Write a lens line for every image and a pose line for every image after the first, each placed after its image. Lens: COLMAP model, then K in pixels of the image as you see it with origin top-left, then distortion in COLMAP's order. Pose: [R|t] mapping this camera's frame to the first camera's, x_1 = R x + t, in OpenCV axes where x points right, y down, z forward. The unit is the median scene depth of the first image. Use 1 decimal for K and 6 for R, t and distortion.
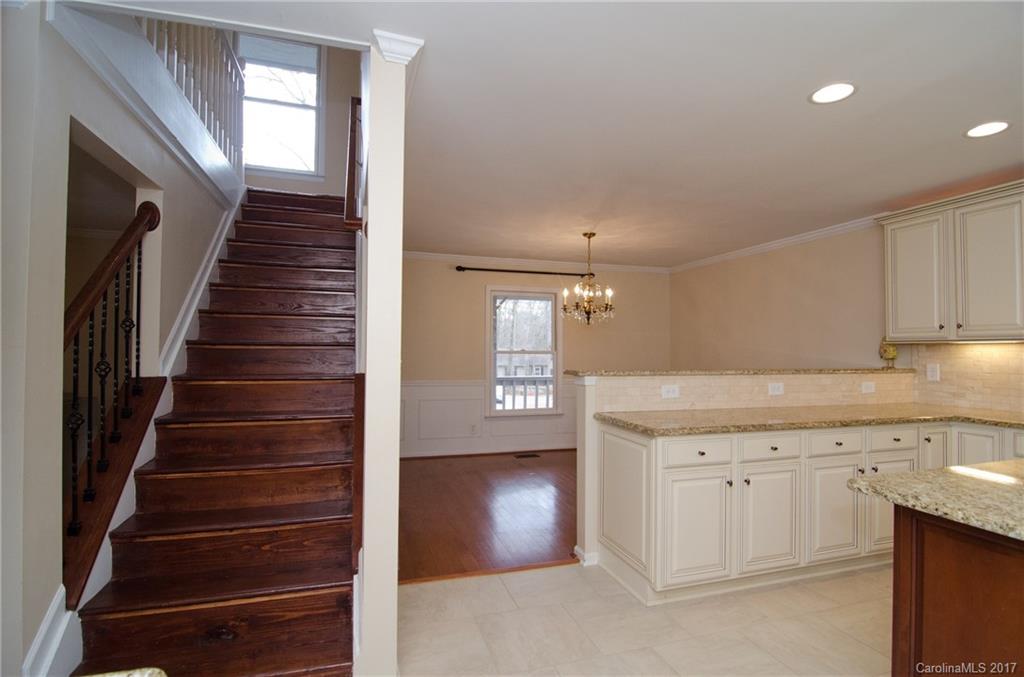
lens RADIAL K [[502.3, 0, 515.8], [0, 502.3, 341.7], [0, 0, 1]] dist [0.001121, 0.000139]
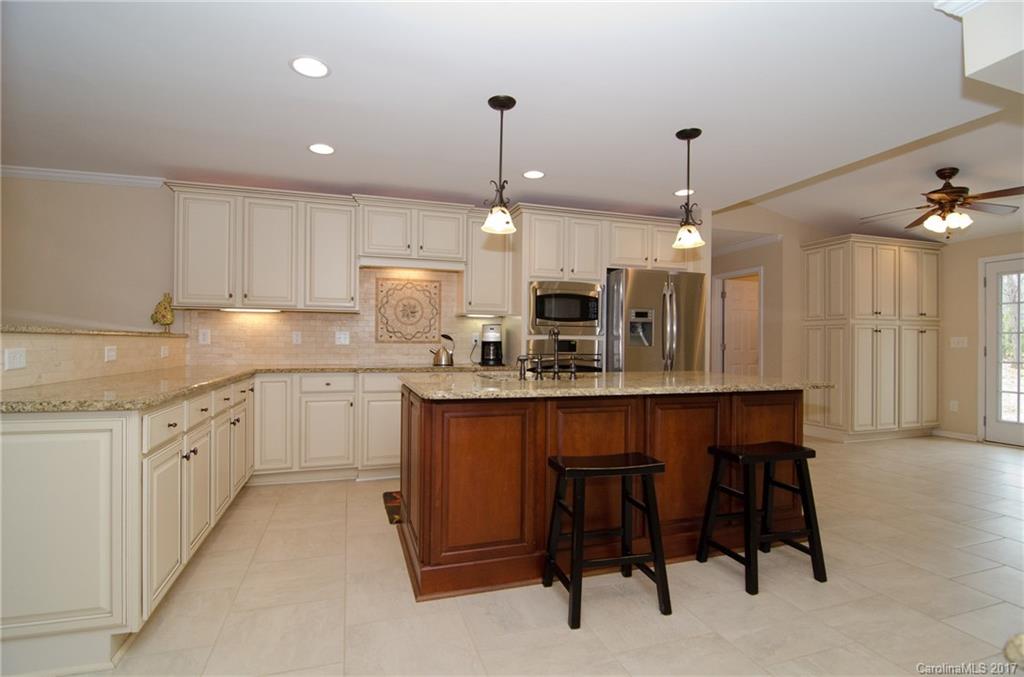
lens RADIAL K [[502.3, 0, 515.5], [0, 502.3, 341.9], [0, 0, 1]] dist [0.001121, 0.000139]
pose [[-0.007755, -0.002322, 0.999967, -0.294841], [-0.025767, 0.999666, 0.002122, 0.053827], [-0.999638, -0.025749, -0.007812, 0.332346]]
